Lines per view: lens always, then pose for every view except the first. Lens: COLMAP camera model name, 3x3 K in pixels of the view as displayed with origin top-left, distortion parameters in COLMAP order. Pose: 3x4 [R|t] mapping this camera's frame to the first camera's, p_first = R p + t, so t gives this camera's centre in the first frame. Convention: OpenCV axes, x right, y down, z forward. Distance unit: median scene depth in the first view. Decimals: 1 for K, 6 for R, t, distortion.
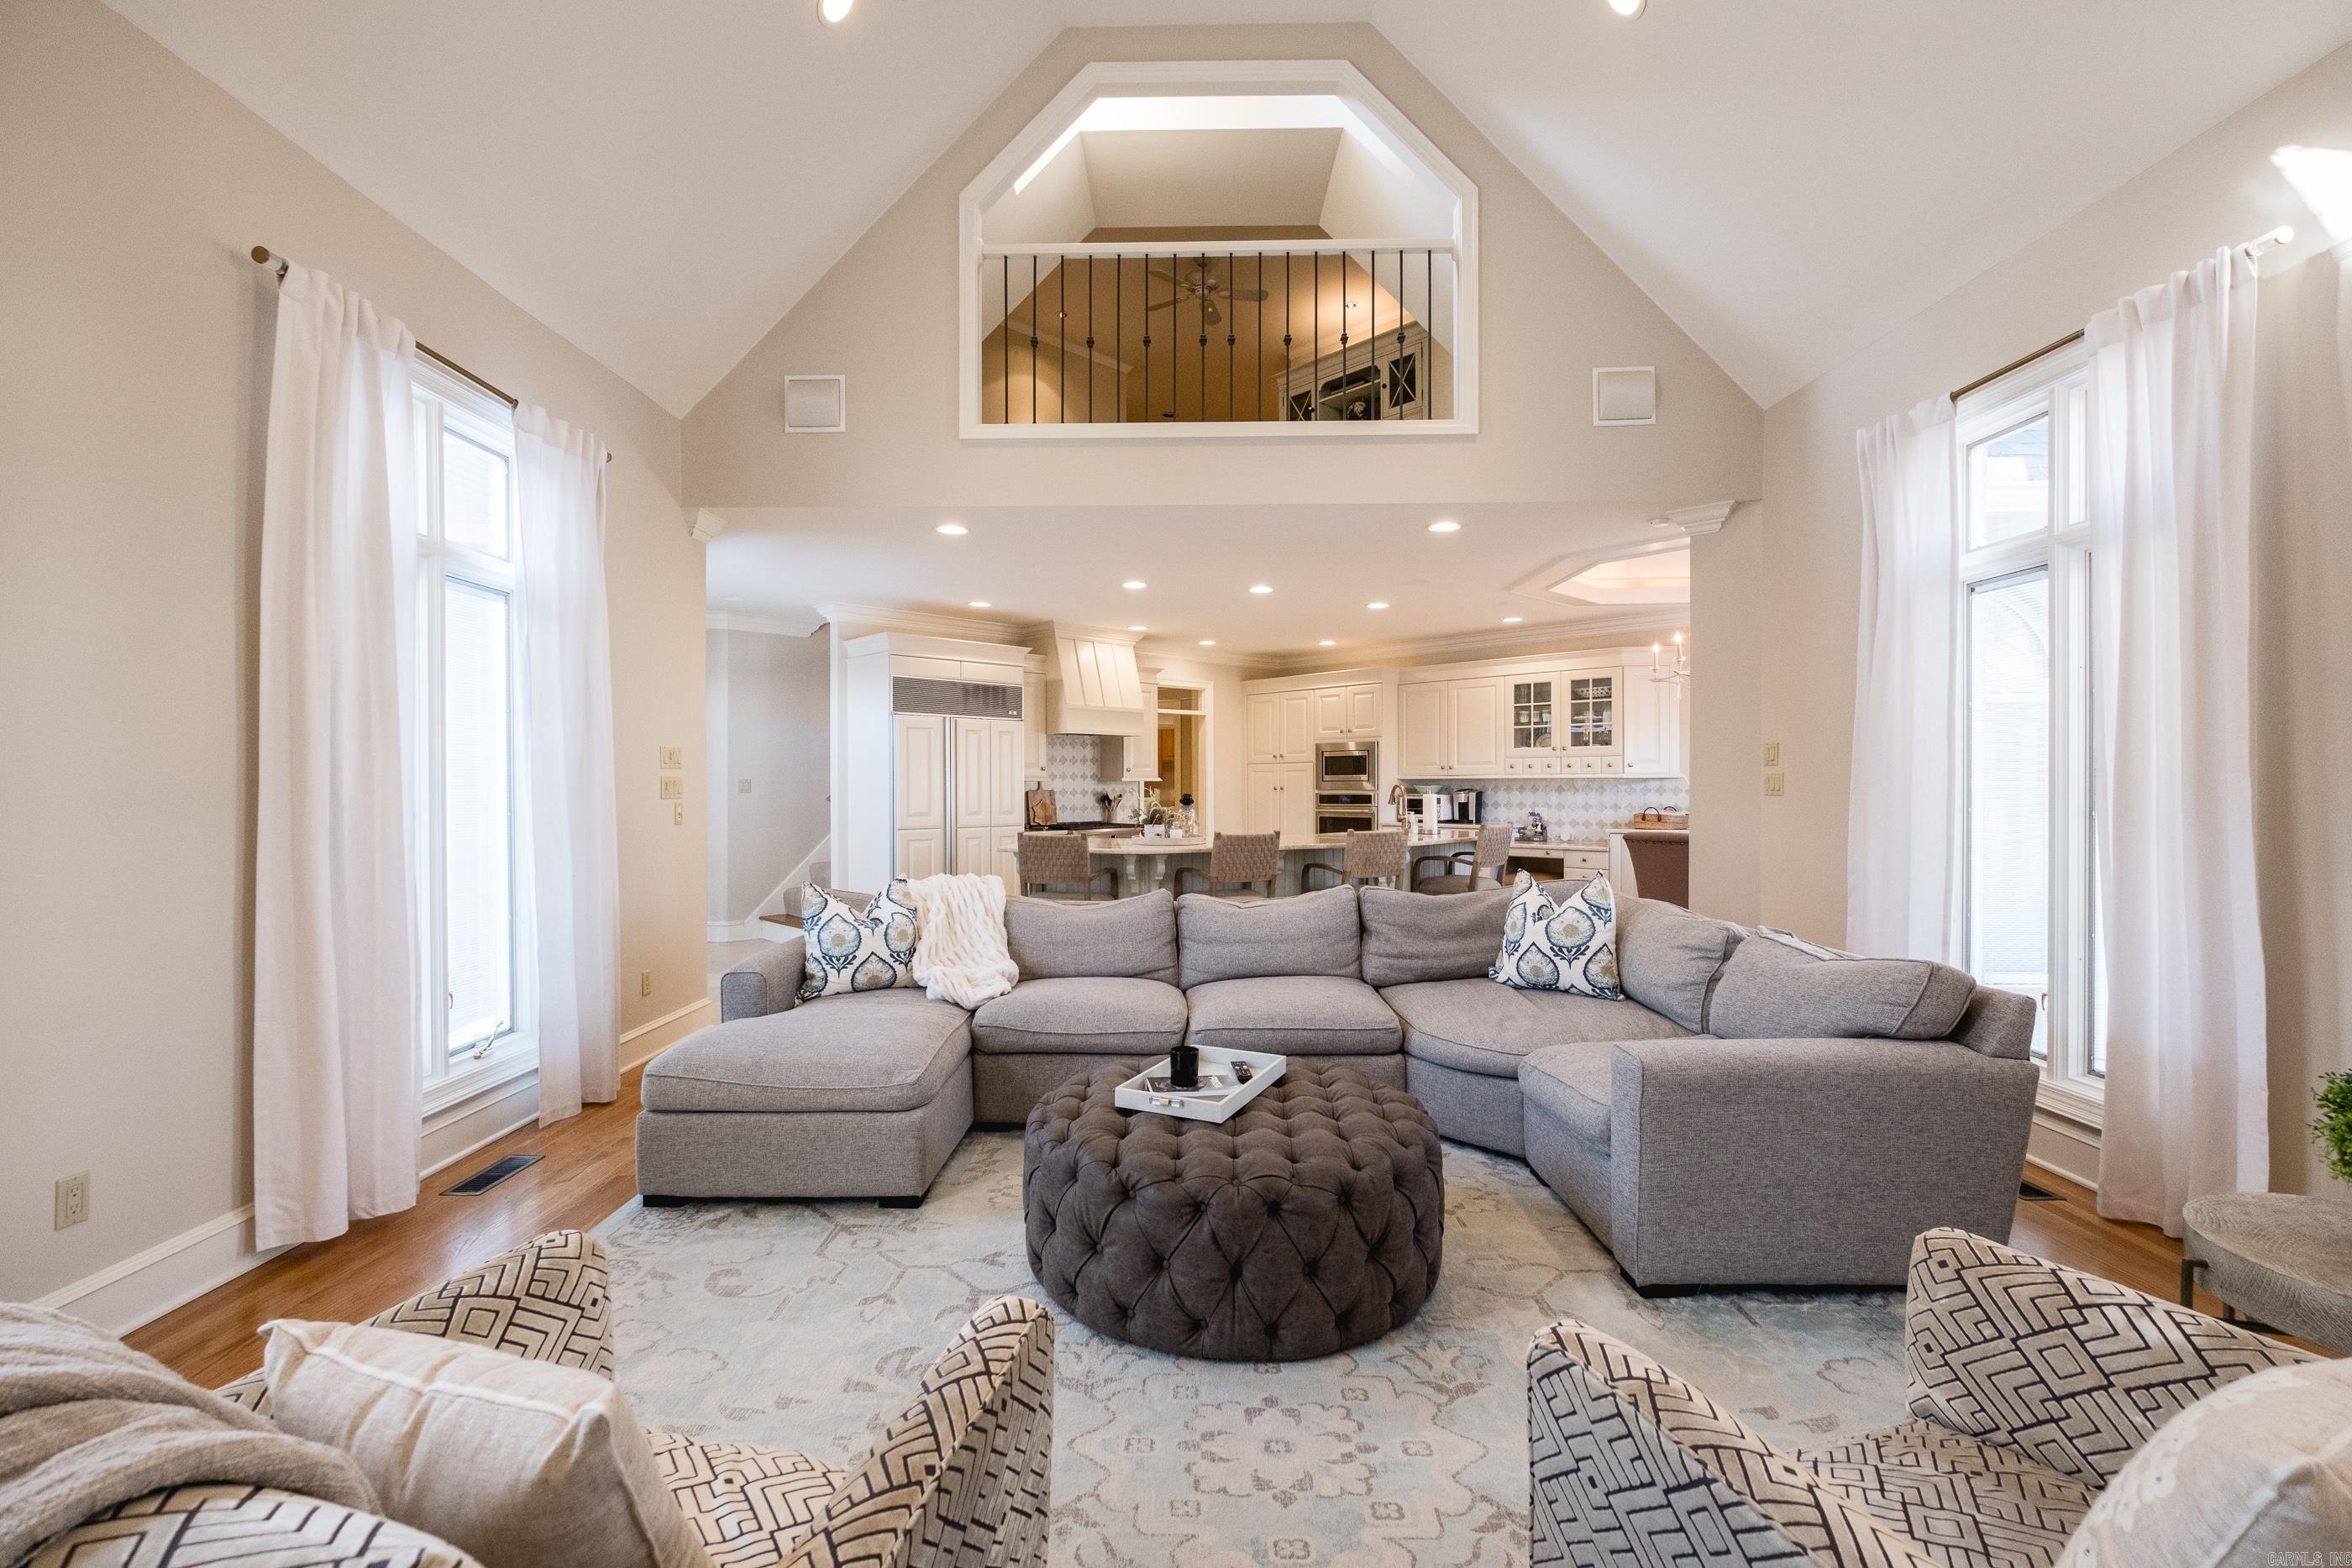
lens RADIAL K [[1040.0, 0, 1176.0], [0, 1040.0, 784.0], [0, 0, 1]] dist [0.012502, -0.008864]
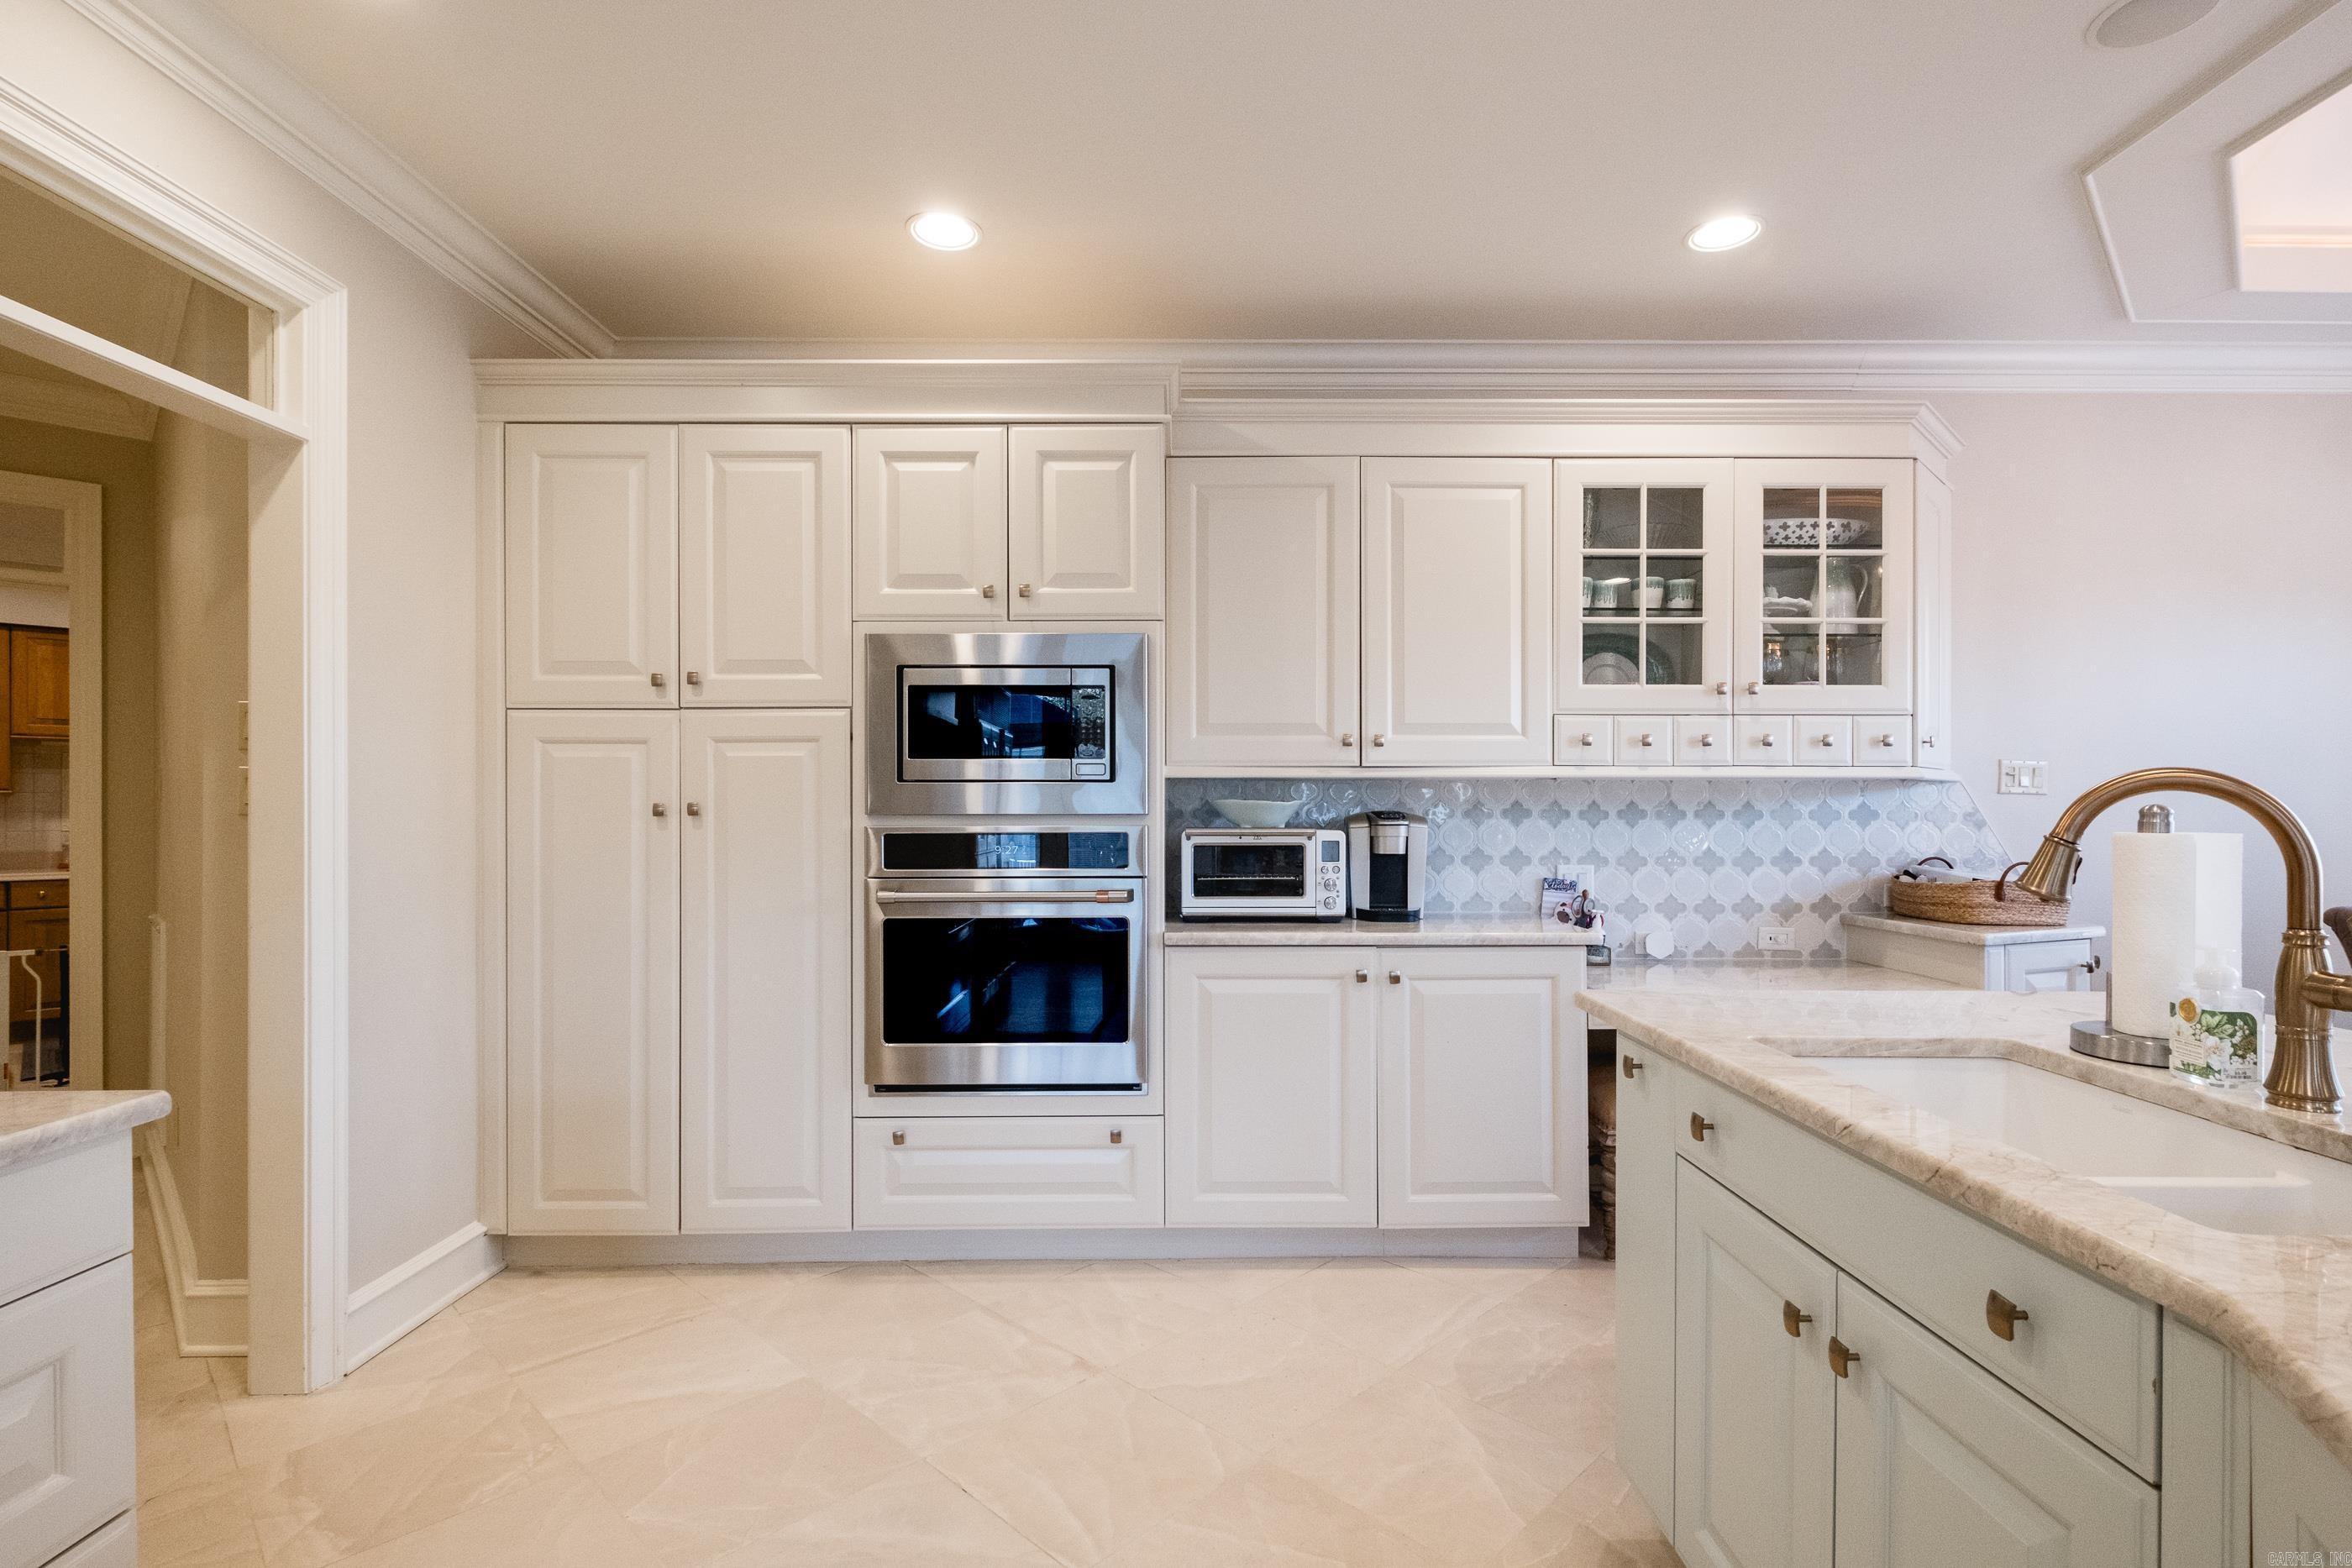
lens RADIAL K [[1075.7, 0, 1187.3], [0, 1075.7, 817.5], [0, 0, 1]] dist [-0.000636, 0.000055]
pose [[0.697578, -0.000513, 0.716509, 0.000342], [-0.001691, 0.999996, 0.002362, 0.006952], [-0.716507, -0.002859, 0.697574, 0.964444]]
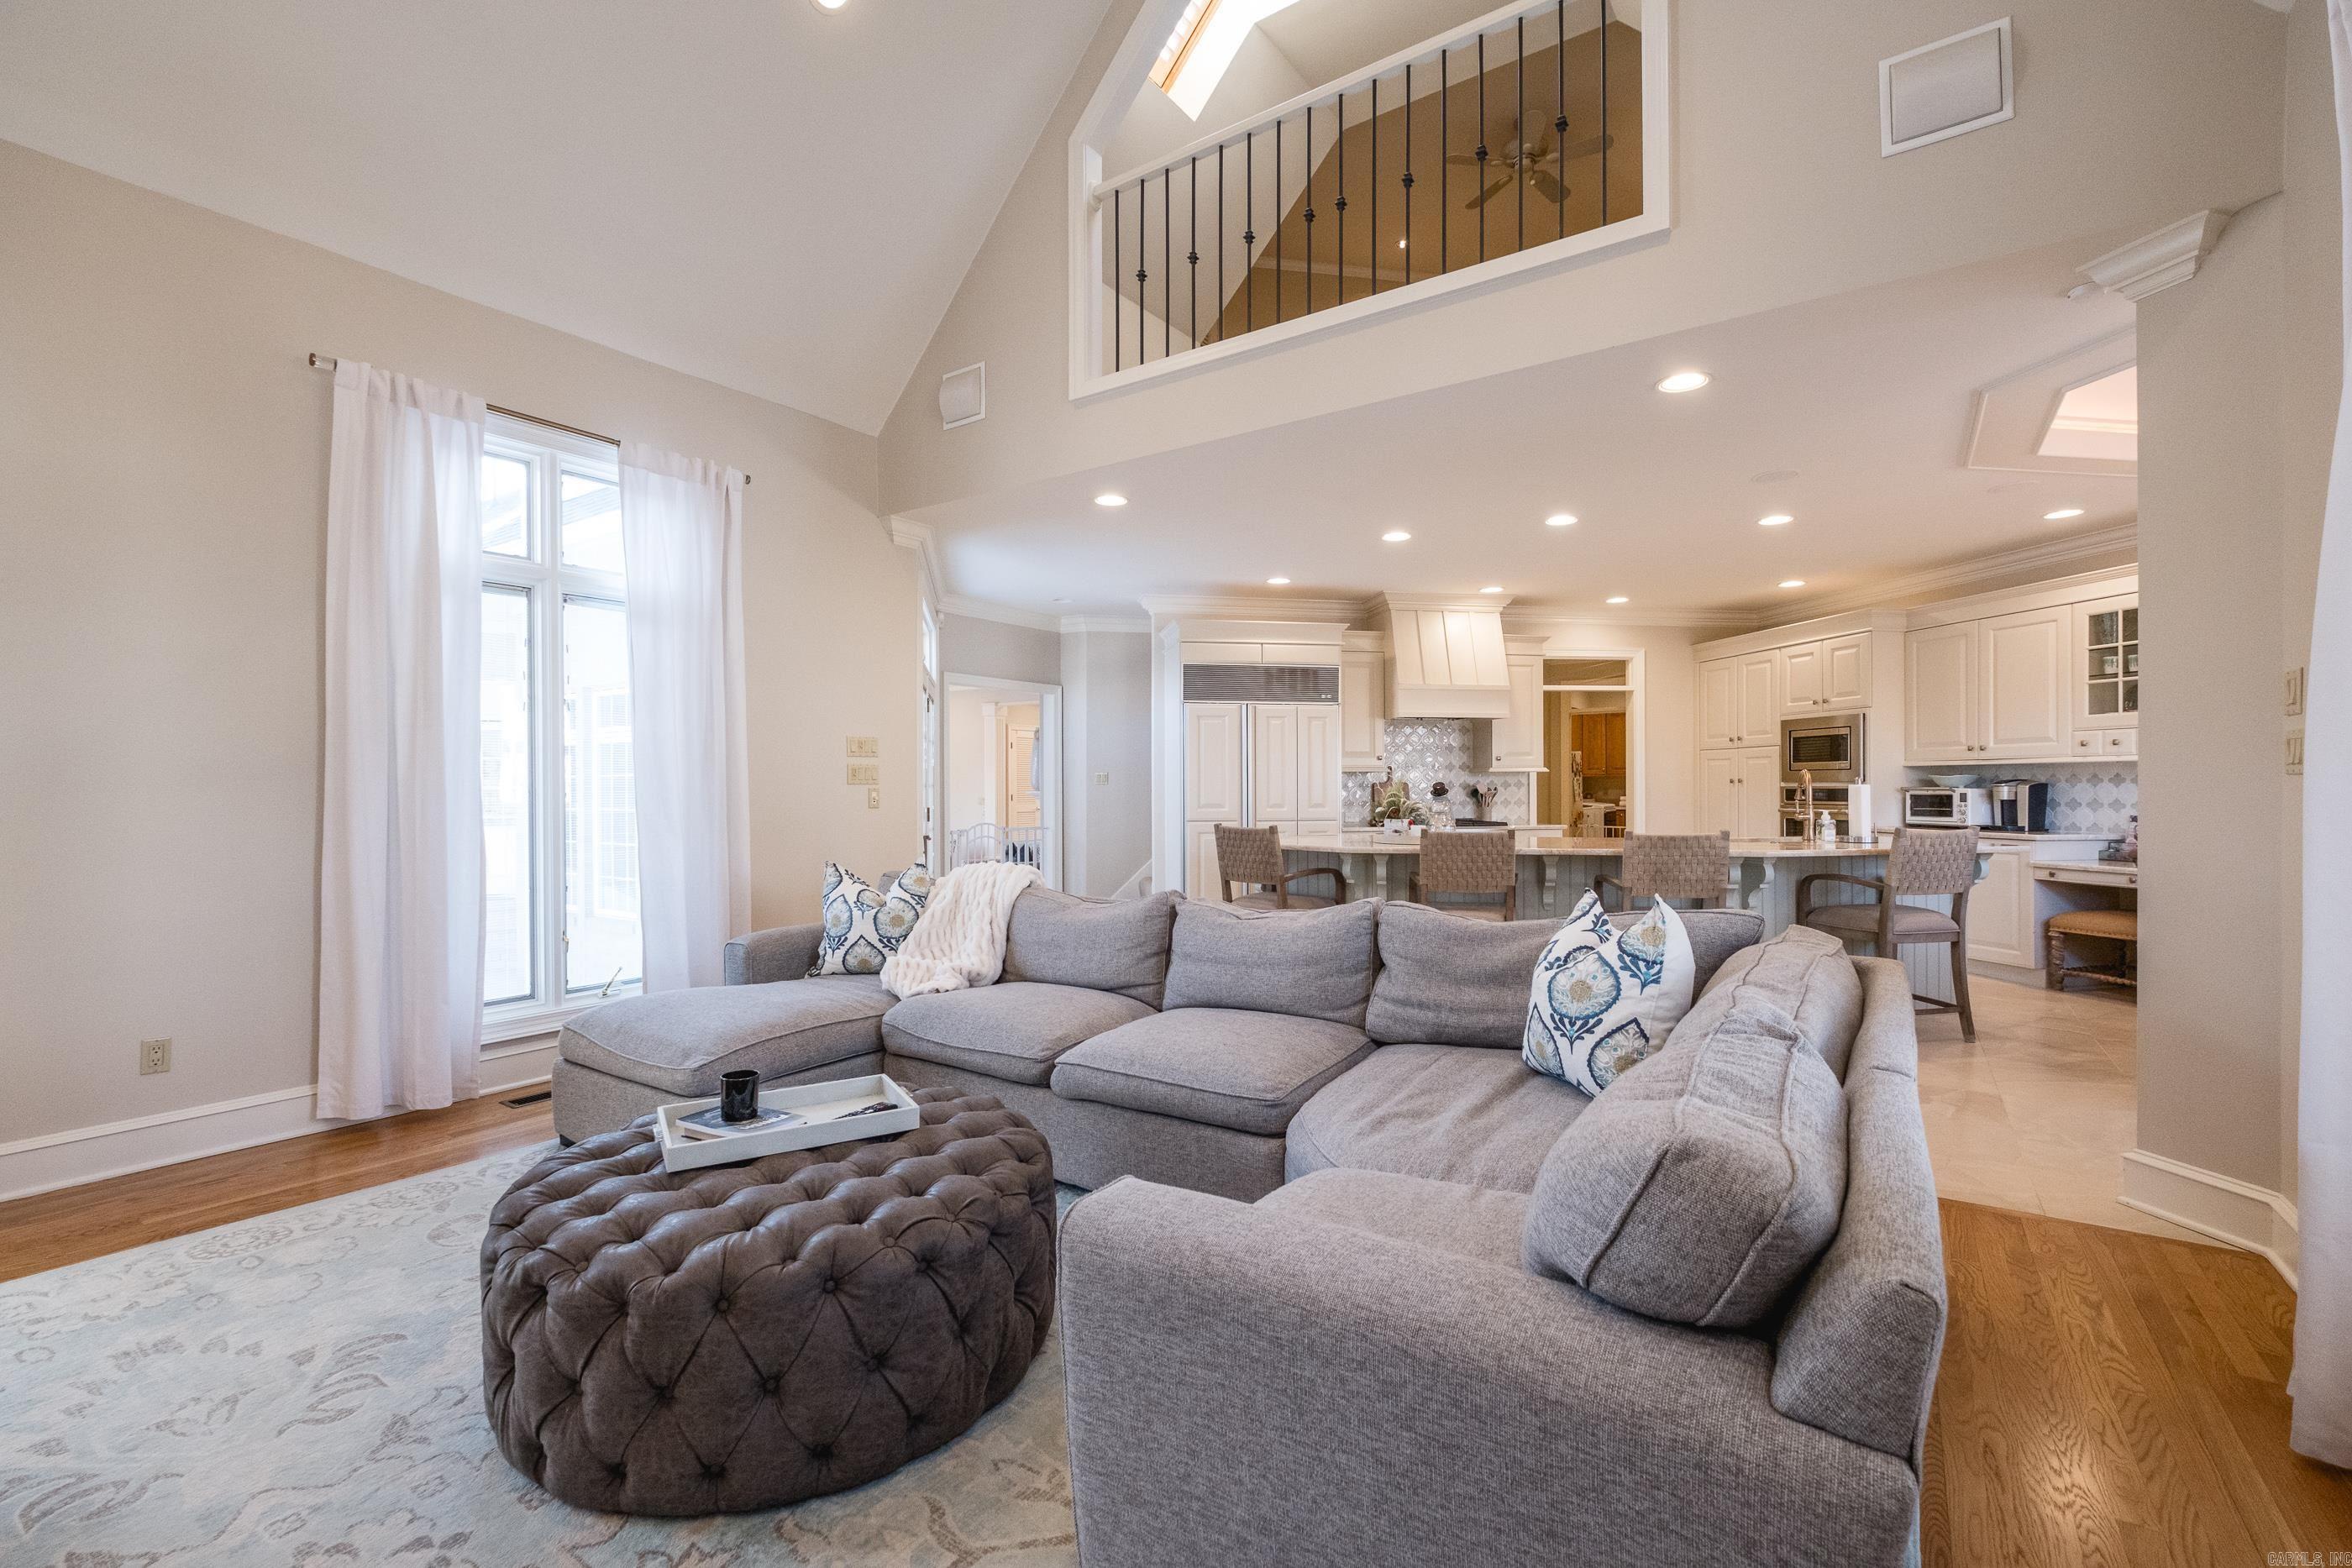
lens RADIAL K [[1040.0, 0, 1176.0], [0, 1040.0, 784.0], [0, 0, 1]] dist [0.012502, -0.008864]
pose [[0.826572, -0.001358, -0.562829, 0.250573], [0.000475, 0.999998, -0.001716, 0.009949], [0.562830, 0.001151, 0.826572, 0.173429]]
